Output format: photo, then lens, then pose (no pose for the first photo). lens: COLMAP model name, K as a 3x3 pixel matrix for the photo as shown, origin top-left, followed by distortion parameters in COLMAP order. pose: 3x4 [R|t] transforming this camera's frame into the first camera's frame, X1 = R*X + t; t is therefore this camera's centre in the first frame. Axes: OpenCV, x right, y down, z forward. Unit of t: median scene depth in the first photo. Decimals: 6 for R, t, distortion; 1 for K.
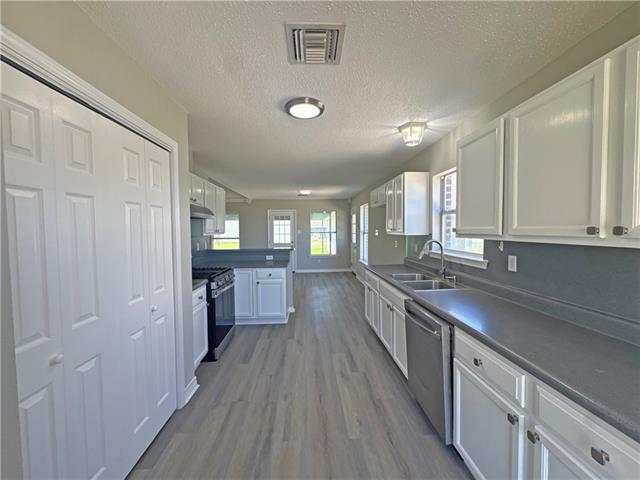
lens RADIAL K [[257.4, 0, 320.0], [0, 257.4, 240.0], [0, 0, 1]] dist [0.000038, -0.000079]
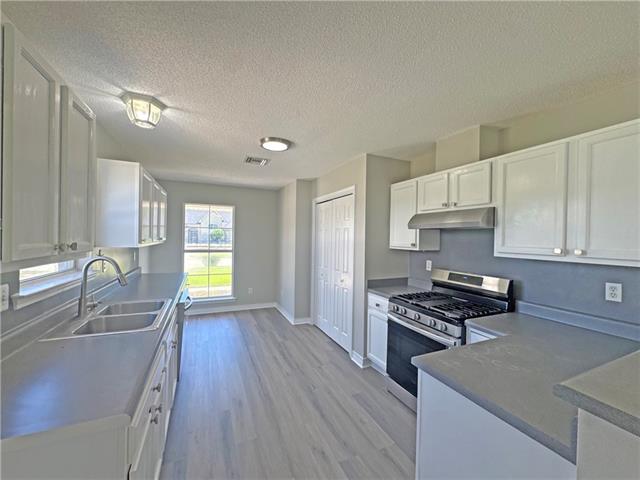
lens RADIAL K [[257.4, 0, 320.0], [0, 257.4, 240.0], [0, 0, 1]] dist [0.000038, -0.000079]
pose [[-0.930945, -0.004957, -0.365125, 0.184244], [-0.029834, 0.997598, 0.062522, -0.128448], [0.363938, 0.069098, -0.928857, 2.188604]]
